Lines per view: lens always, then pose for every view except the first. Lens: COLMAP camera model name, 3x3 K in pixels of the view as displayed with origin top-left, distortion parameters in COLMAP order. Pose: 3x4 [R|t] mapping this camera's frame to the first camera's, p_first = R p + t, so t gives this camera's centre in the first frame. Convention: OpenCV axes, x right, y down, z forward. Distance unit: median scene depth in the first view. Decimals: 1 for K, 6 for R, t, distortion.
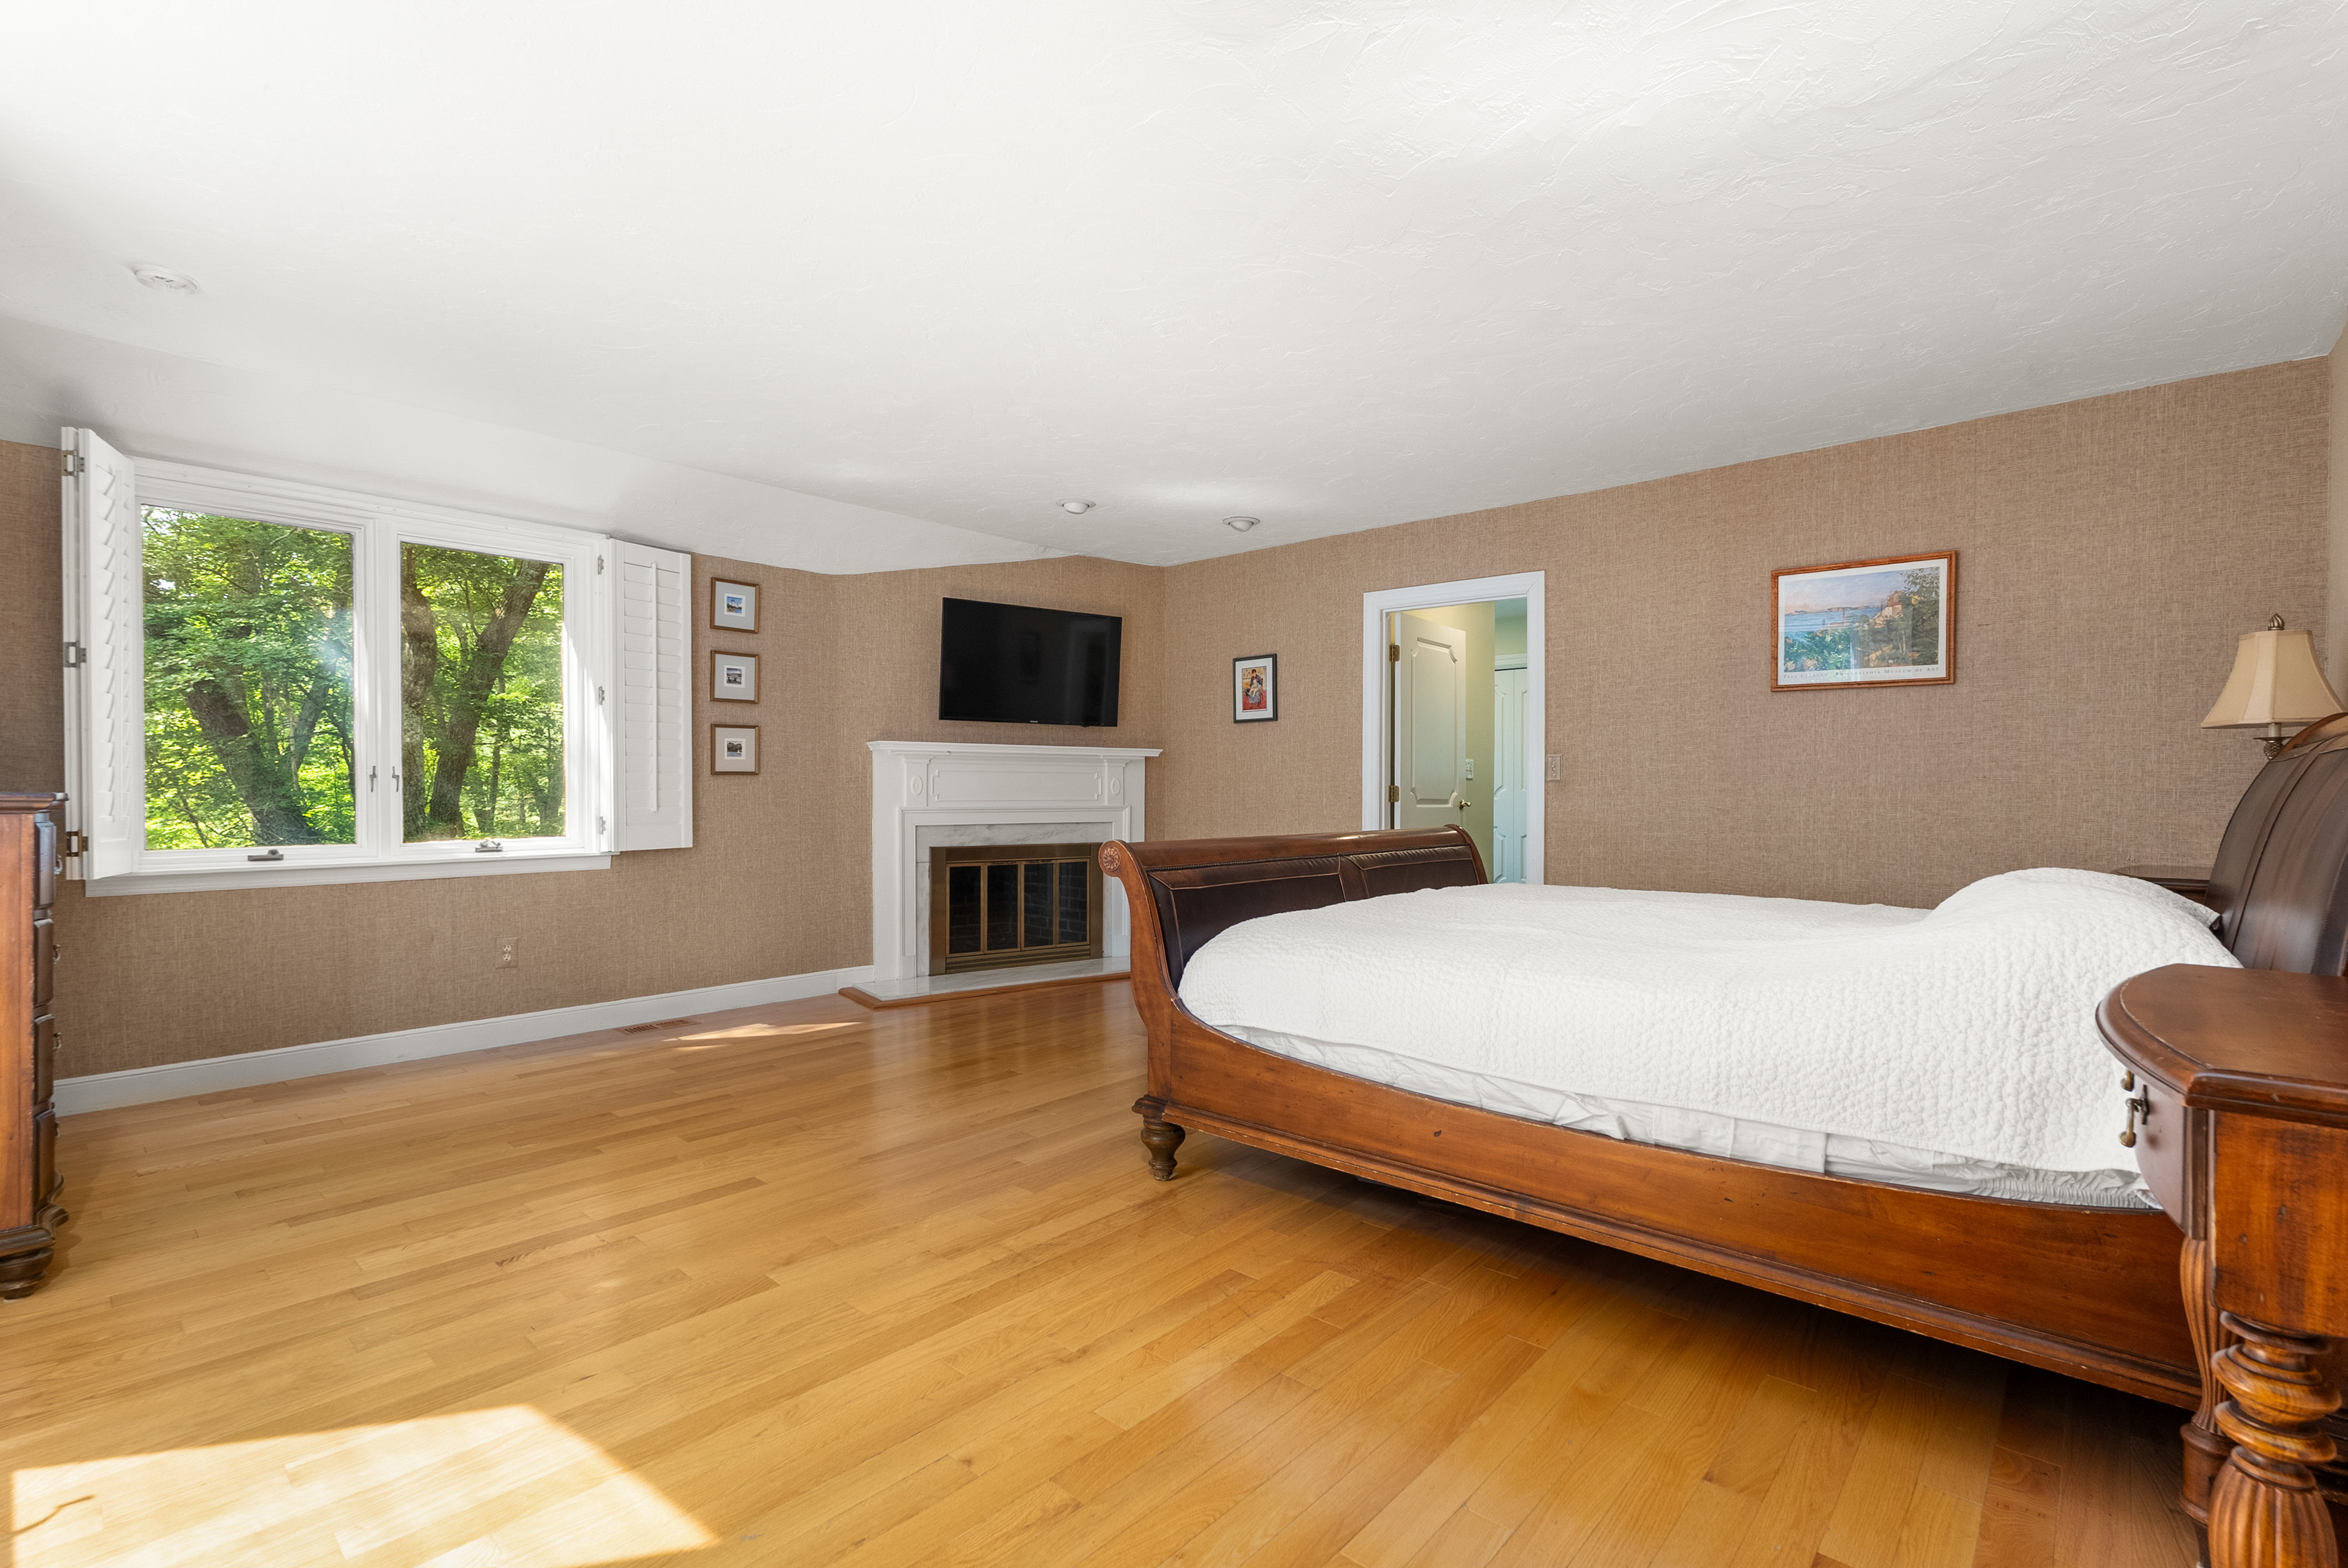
lens RADIAL K [[1042.9, 0, 1160.1], [0, 1042.9, 785.1], [0, 0, 1]] dist [-0.010043, 0.001480]
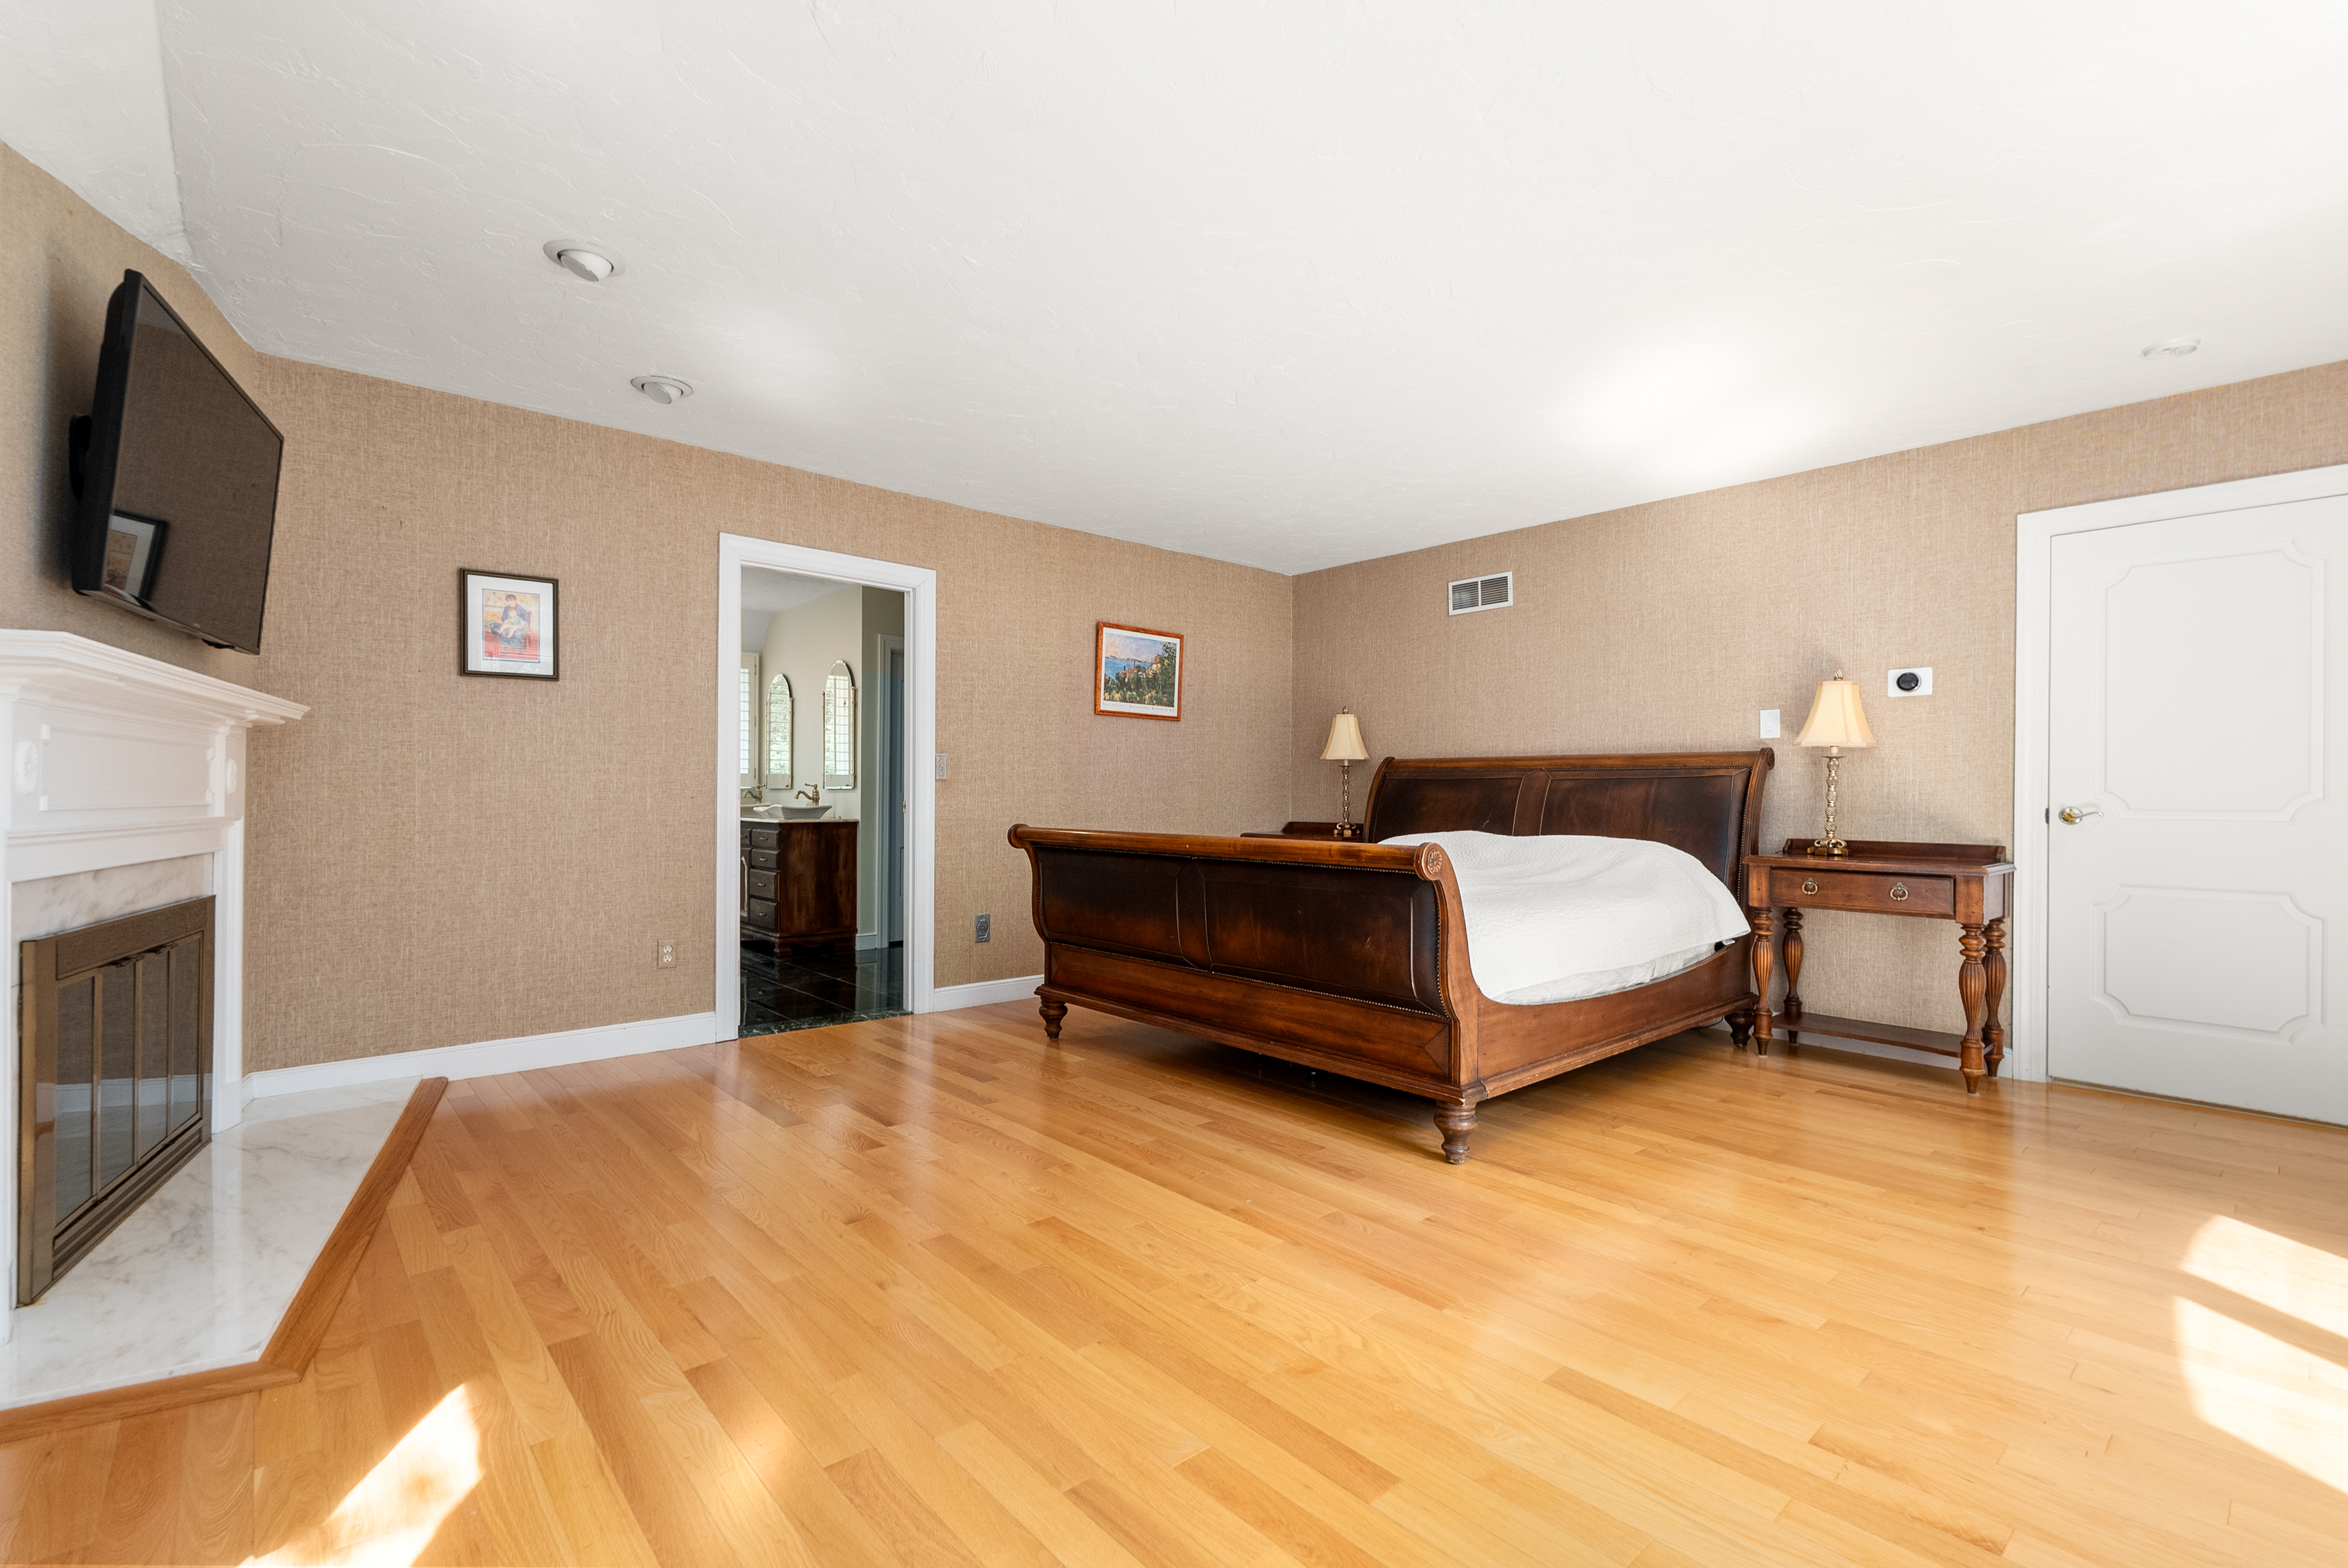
lens RADIAL K [[1042.9, 0, 1161.9], [0, 1042.9, 793.2], [0, 0, 1]] dist [-0.010043, 0.001480]
pose [[0.125222, 0.000594, 0.992129, -0.703119], [-0.010263, 0.999947, 0.000696, 0.006809], [-0.992076, -0.010269, 0.125222, 0.766469]]
